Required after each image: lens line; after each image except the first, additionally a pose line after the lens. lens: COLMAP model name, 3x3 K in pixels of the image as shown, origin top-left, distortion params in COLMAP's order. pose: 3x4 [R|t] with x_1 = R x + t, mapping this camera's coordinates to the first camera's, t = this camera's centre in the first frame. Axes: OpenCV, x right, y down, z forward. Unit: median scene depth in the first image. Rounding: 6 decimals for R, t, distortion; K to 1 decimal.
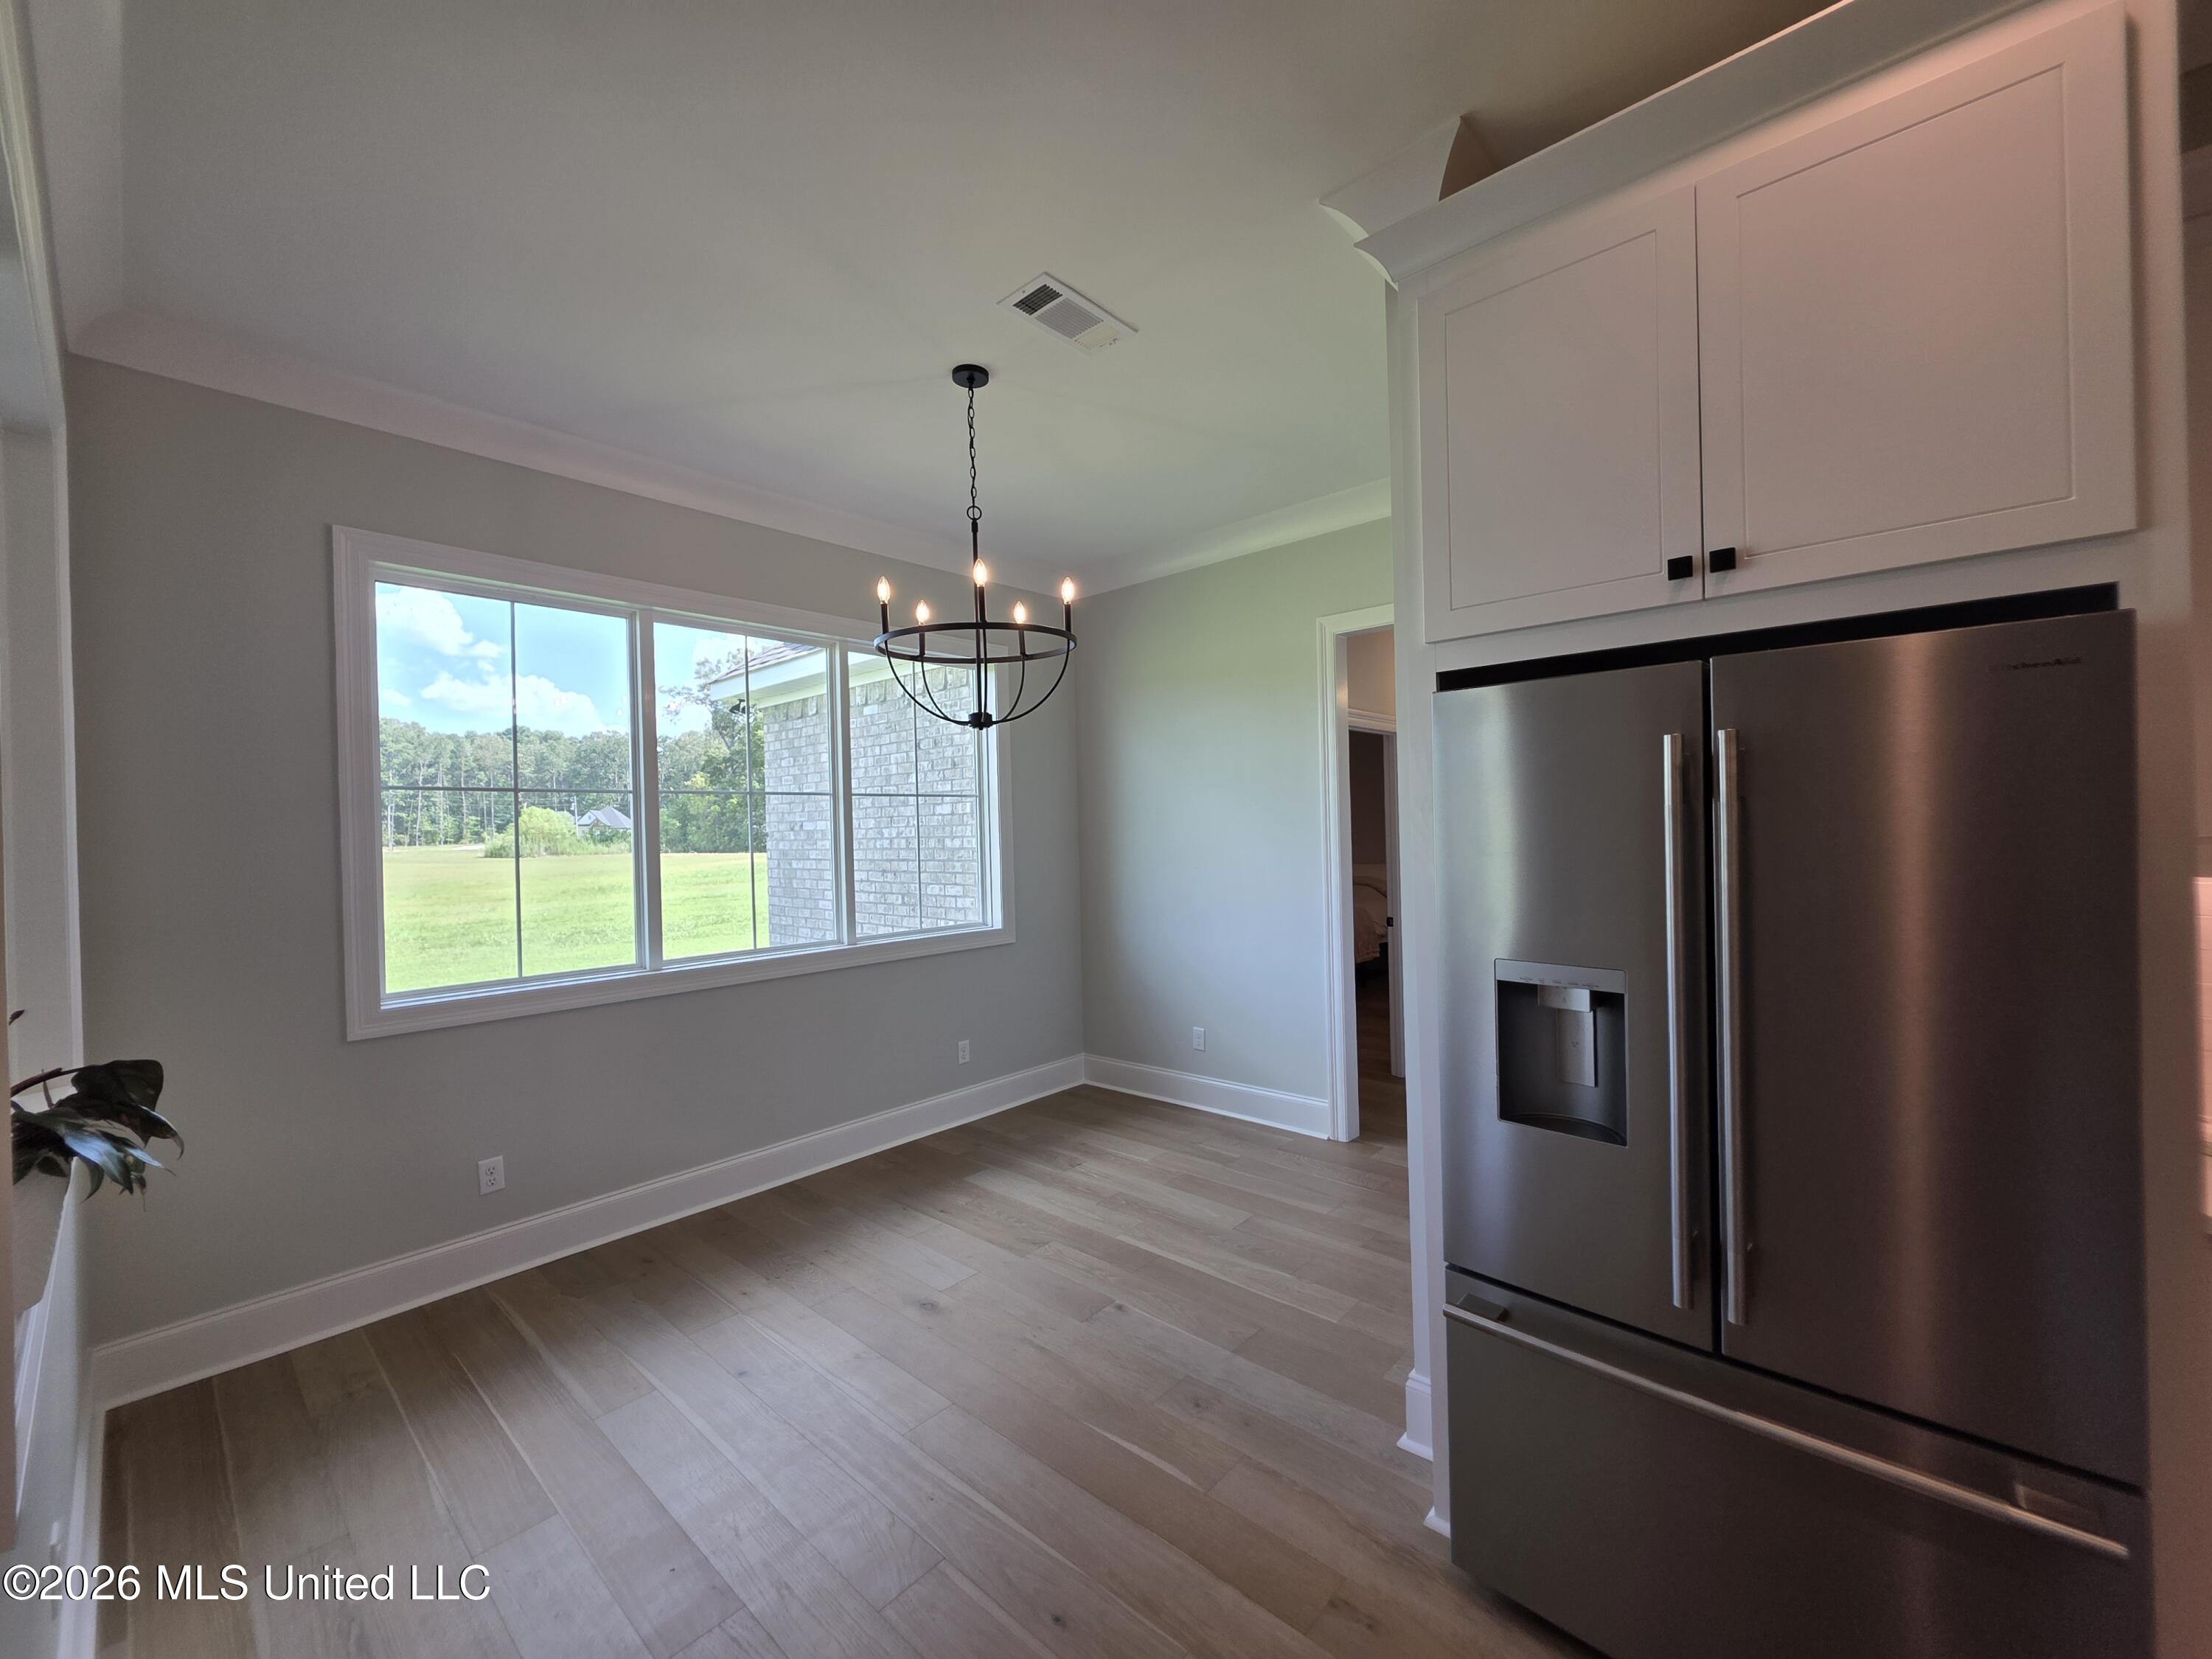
lens RADIAL K [[881.1, 0, 1102.0], [0, 881.1, 831.9], [0, 0, 1]] dist [0.001296, -0.000962]
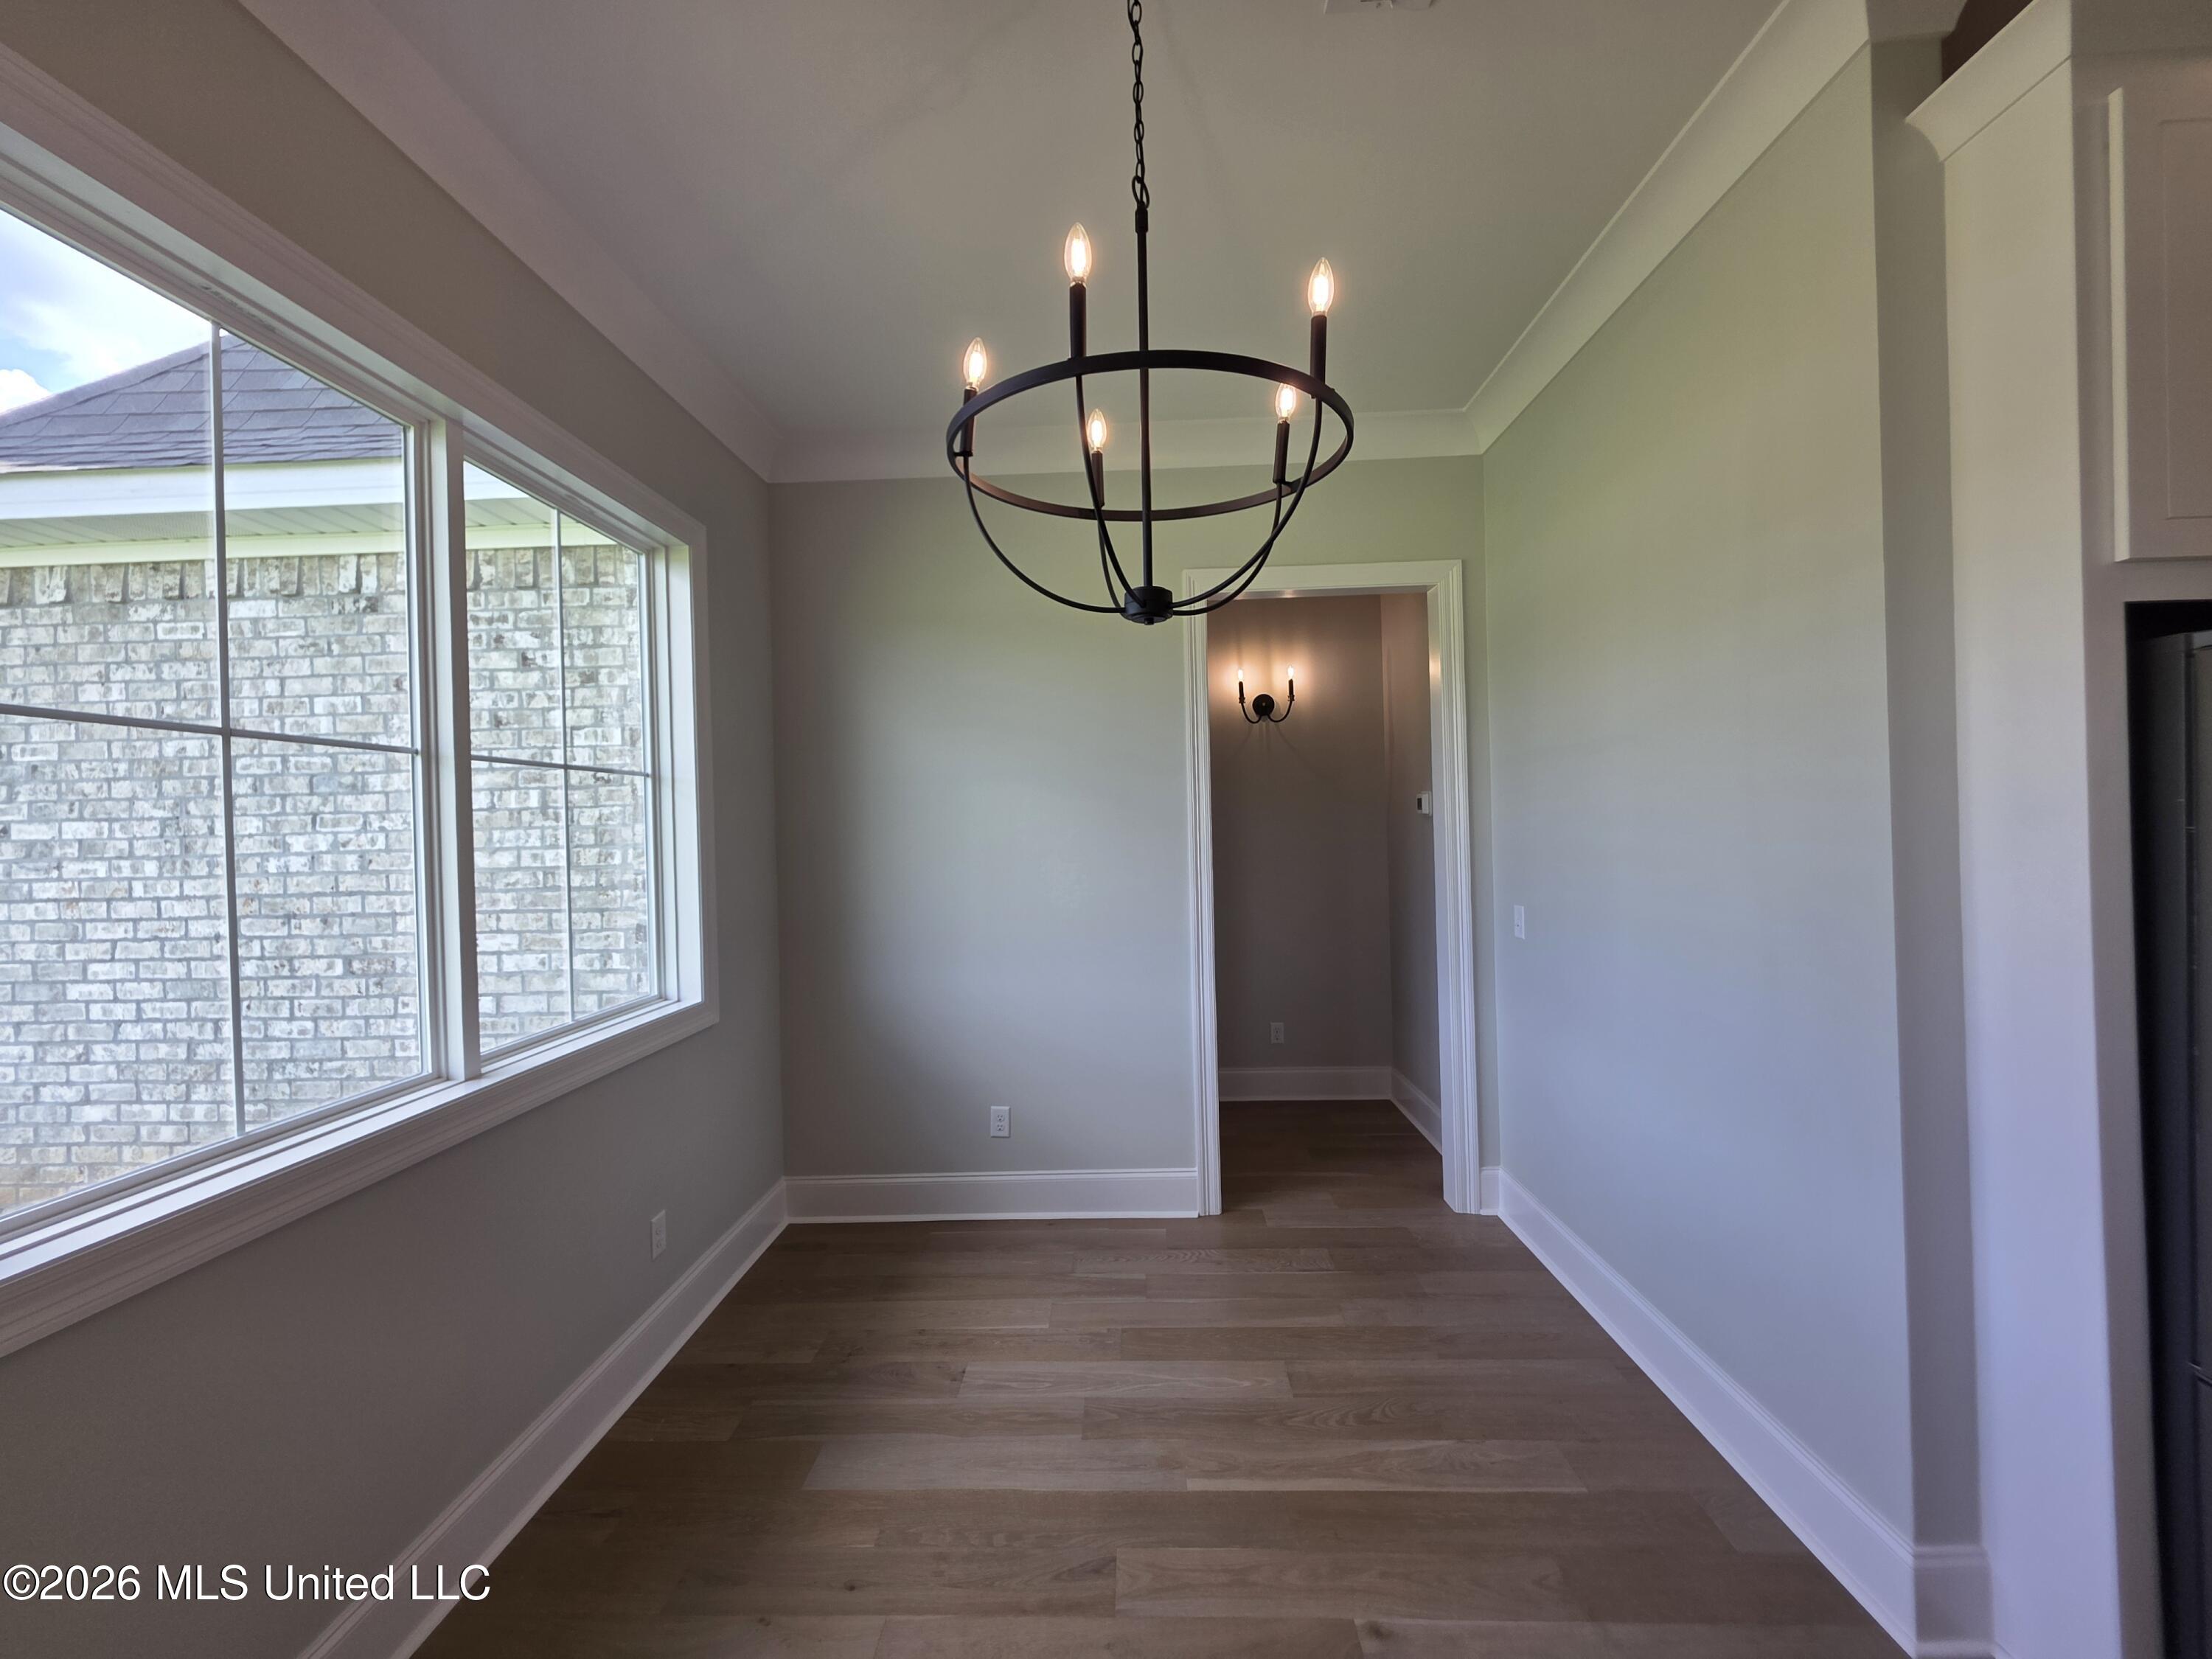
lens RADIAL K [[881.1, 0, 1102.0], [0, 881.1, 831.9], [0, 0, 1]] dist [0.001296, -0.000962]
pose [[0.766574, 0.003854, 0.642144, -0.286102], [0.006984, 0.999873, -0.014338, 0.006635], [-0.642117, 0.015476, 0.766450, 0.375374]]
